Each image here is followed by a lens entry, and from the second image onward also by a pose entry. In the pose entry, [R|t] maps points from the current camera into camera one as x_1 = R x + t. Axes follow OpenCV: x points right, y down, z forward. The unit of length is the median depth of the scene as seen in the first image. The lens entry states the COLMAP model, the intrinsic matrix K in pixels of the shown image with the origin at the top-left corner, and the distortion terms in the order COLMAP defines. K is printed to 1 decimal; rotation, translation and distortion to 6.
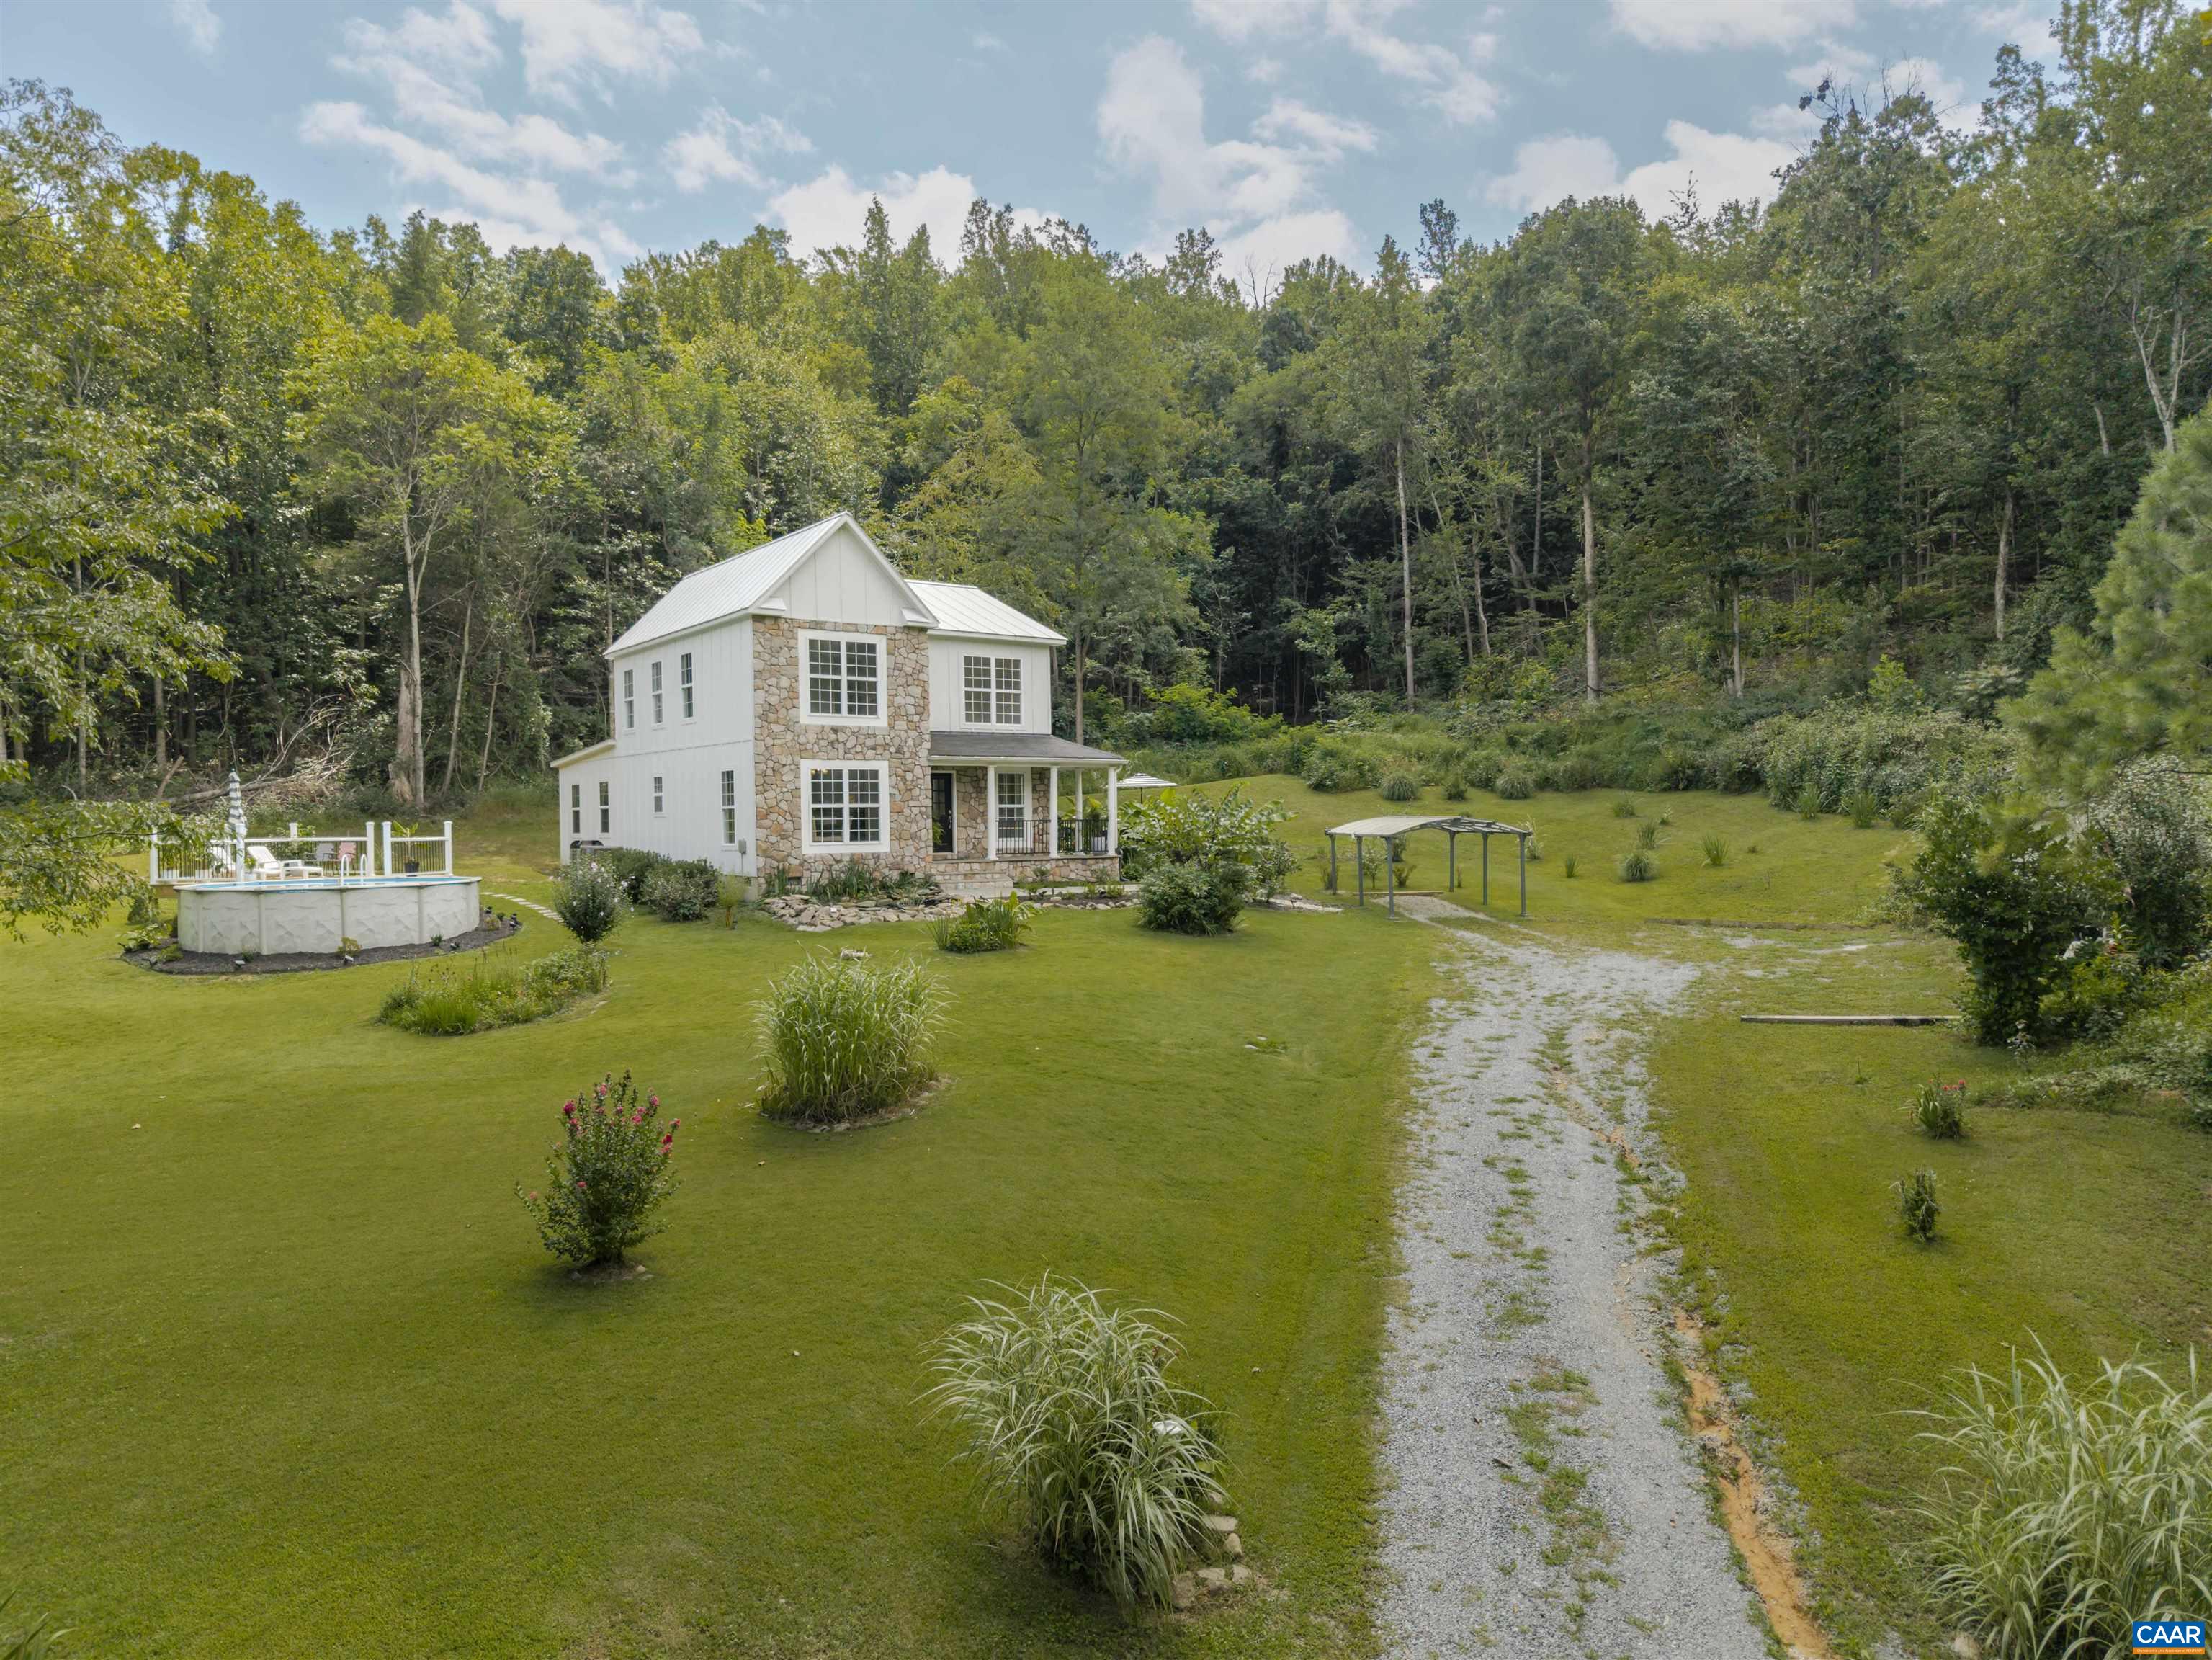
lens RADIAL K [[1508.8, 0, 1127.6], [0, 1508.8, 830.5], [0, 0, 1]] dist [0.032197, -0.036365]
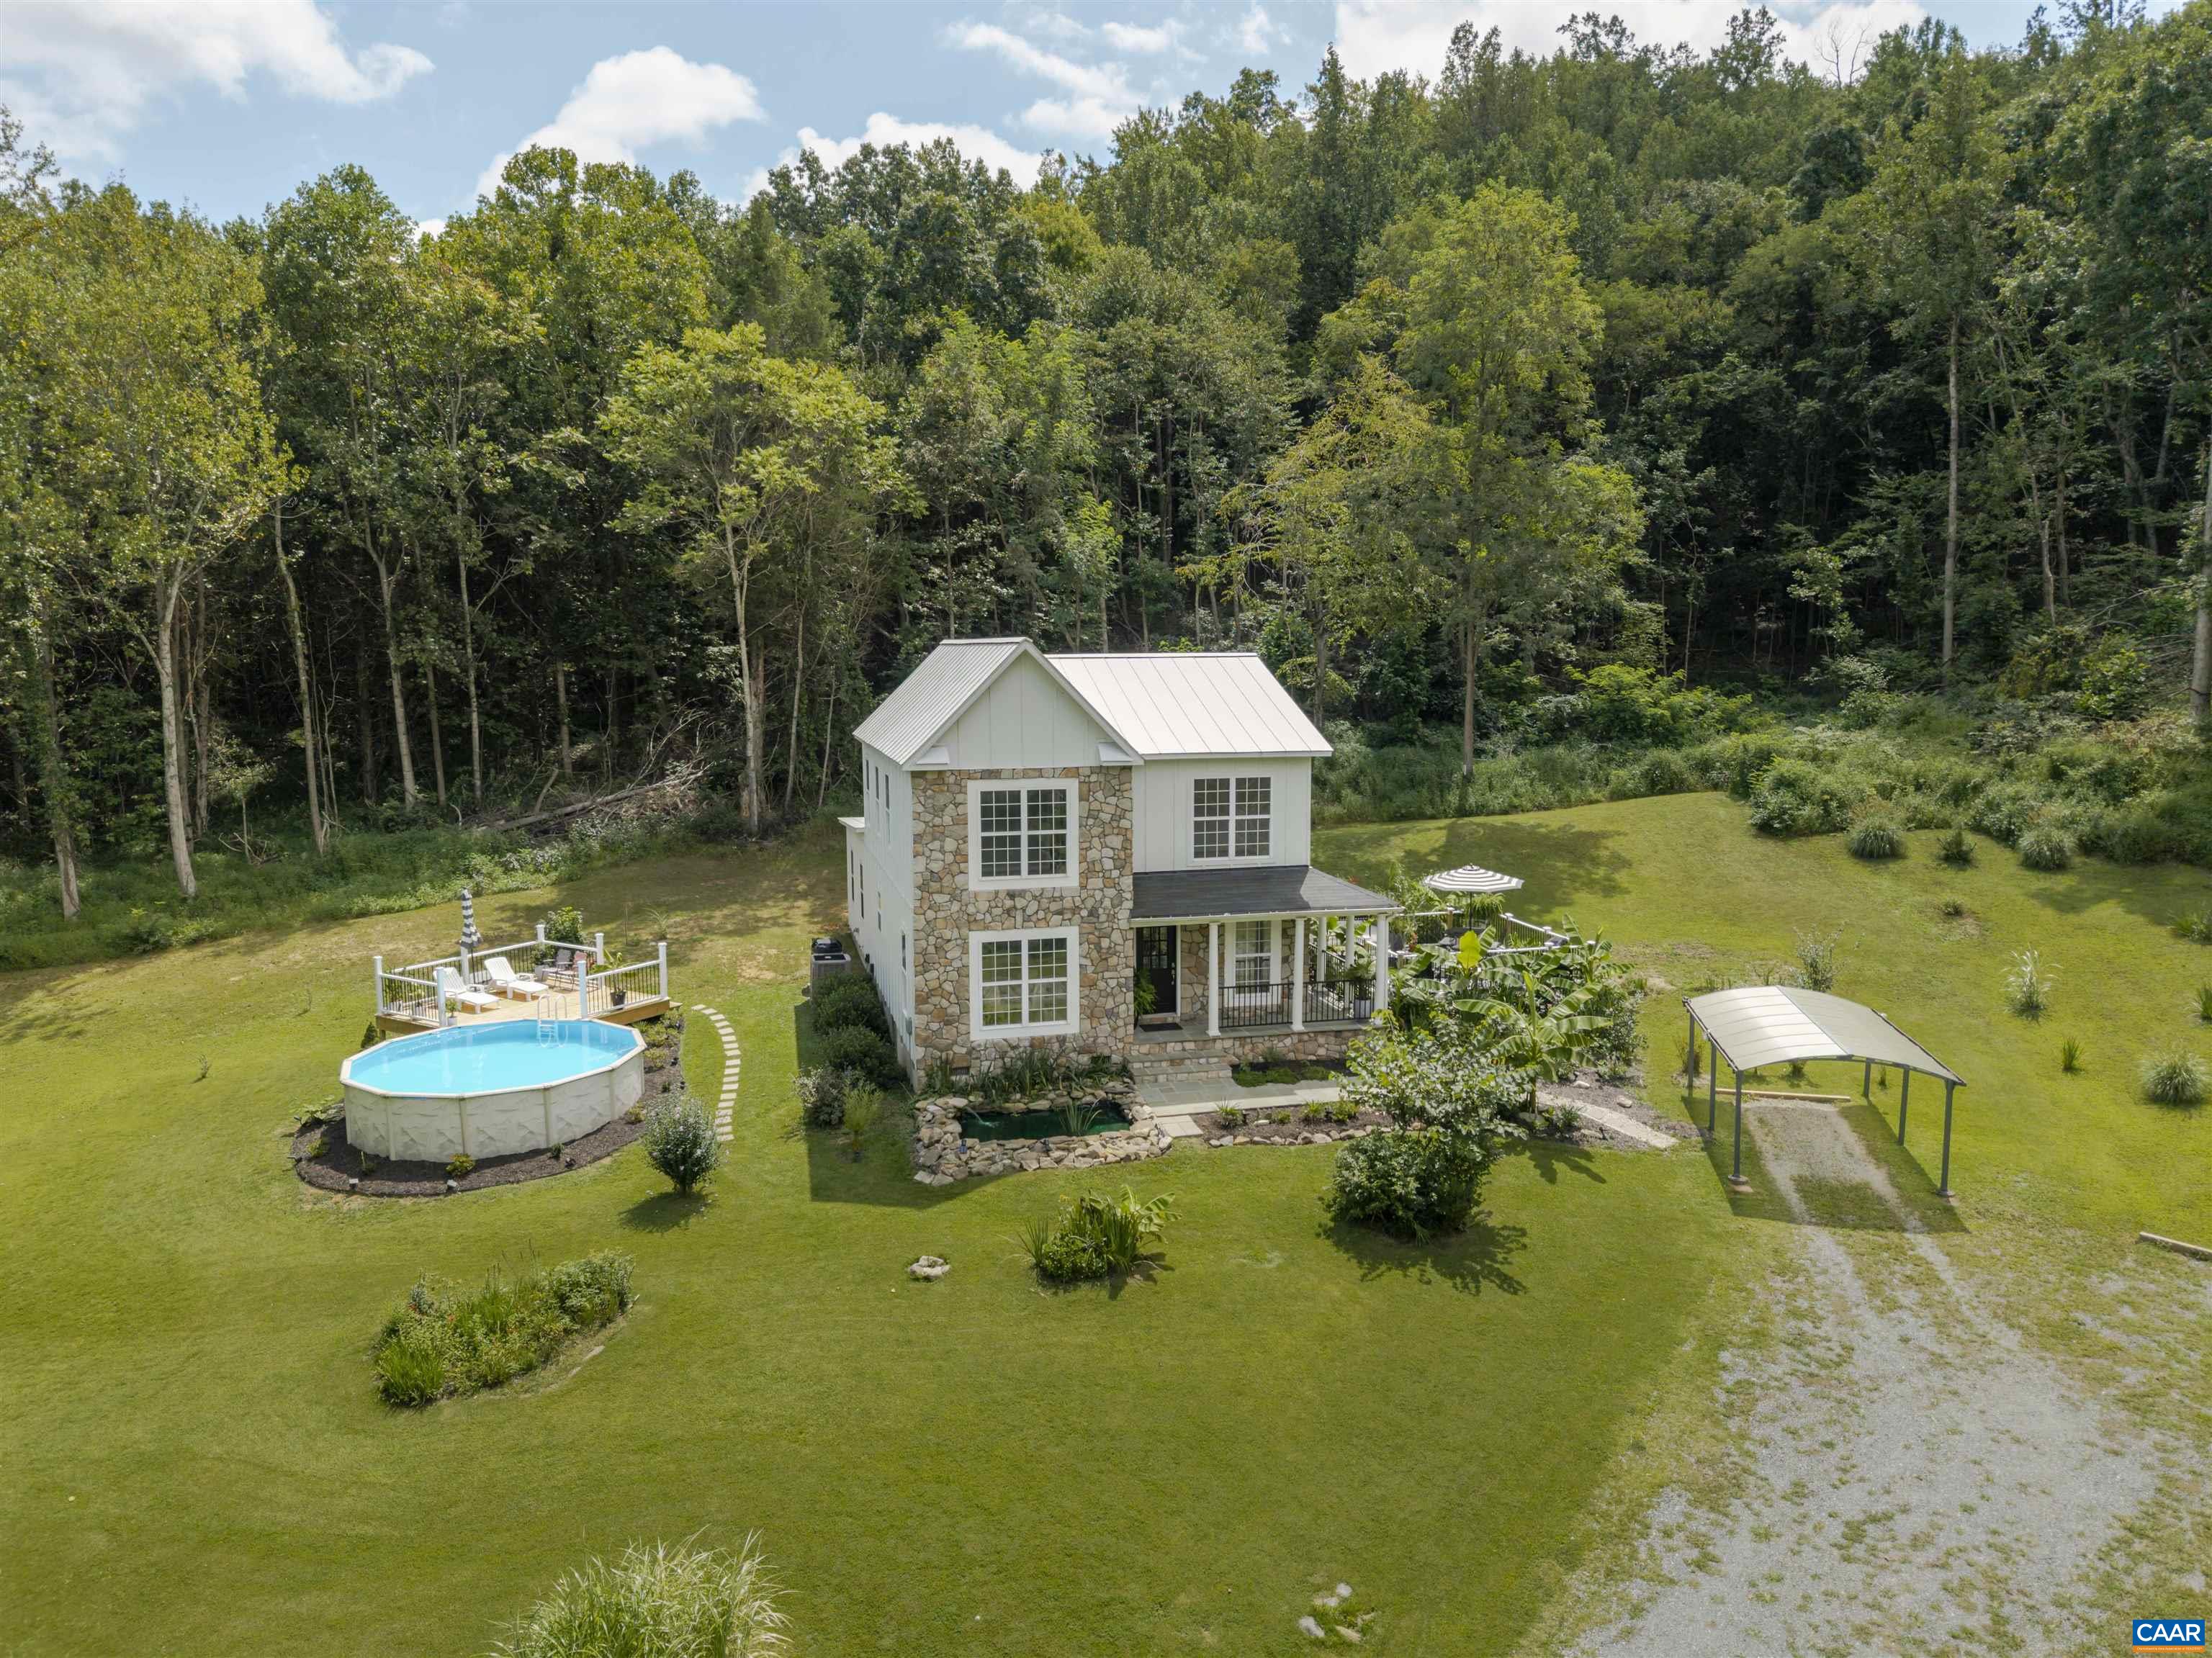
lens RADIAL K [[1508.5, 0, 1106.1], [0, 1508.5, 808.8], [0, 0, 1]] dist [0.032197, -0.036365]
pose [[0.930814, 0.054240, -0.361447, 0.095440], [-0.013615, 0.993387, 0.114008, -0.127267], [0.365240, -0.101199, 0.925396, 0.144547]]
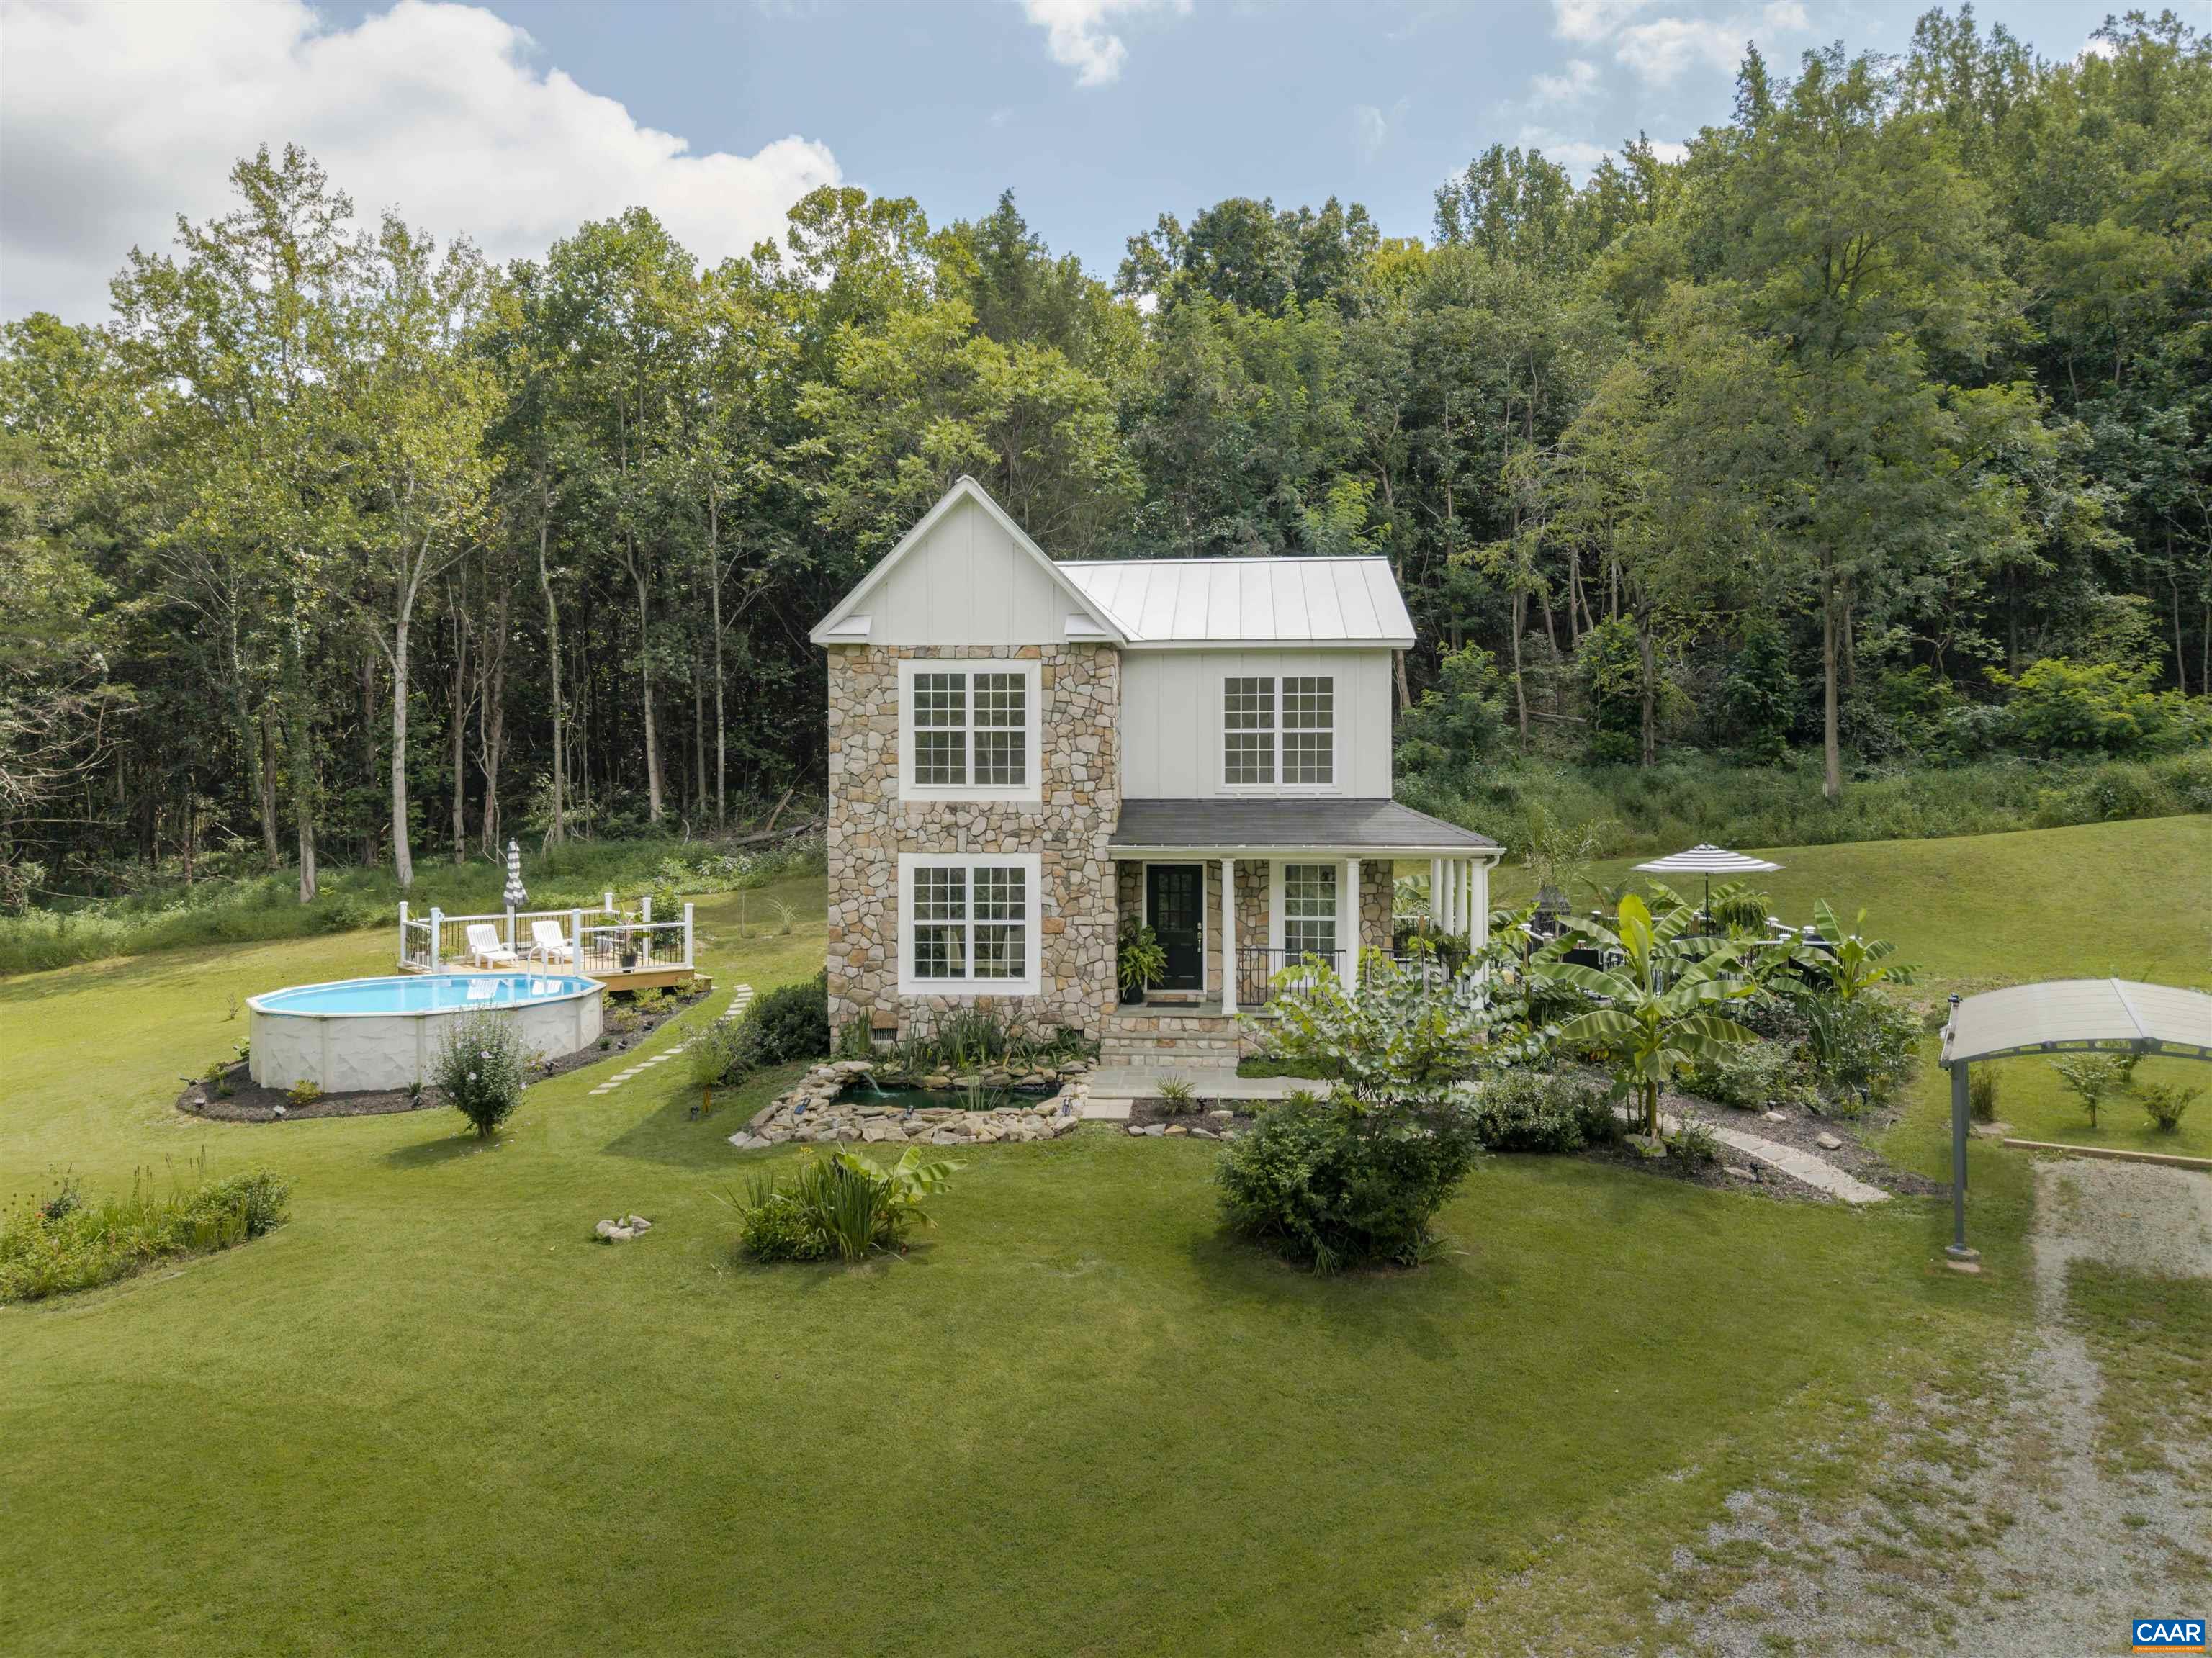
lens RADIAL K [[1508.5, 0, 1147.6], [0, 1508.5, 799.1], [0, 0, 1]] dist [0.032197, -0.036365]
pose [[0.766310, 0.013499, -0.642330, 0.178594], [-0.012344, 0.999904, 0.006287, -0.045536], [0.642353, 0.003111, 0.766403, 0.328420]]
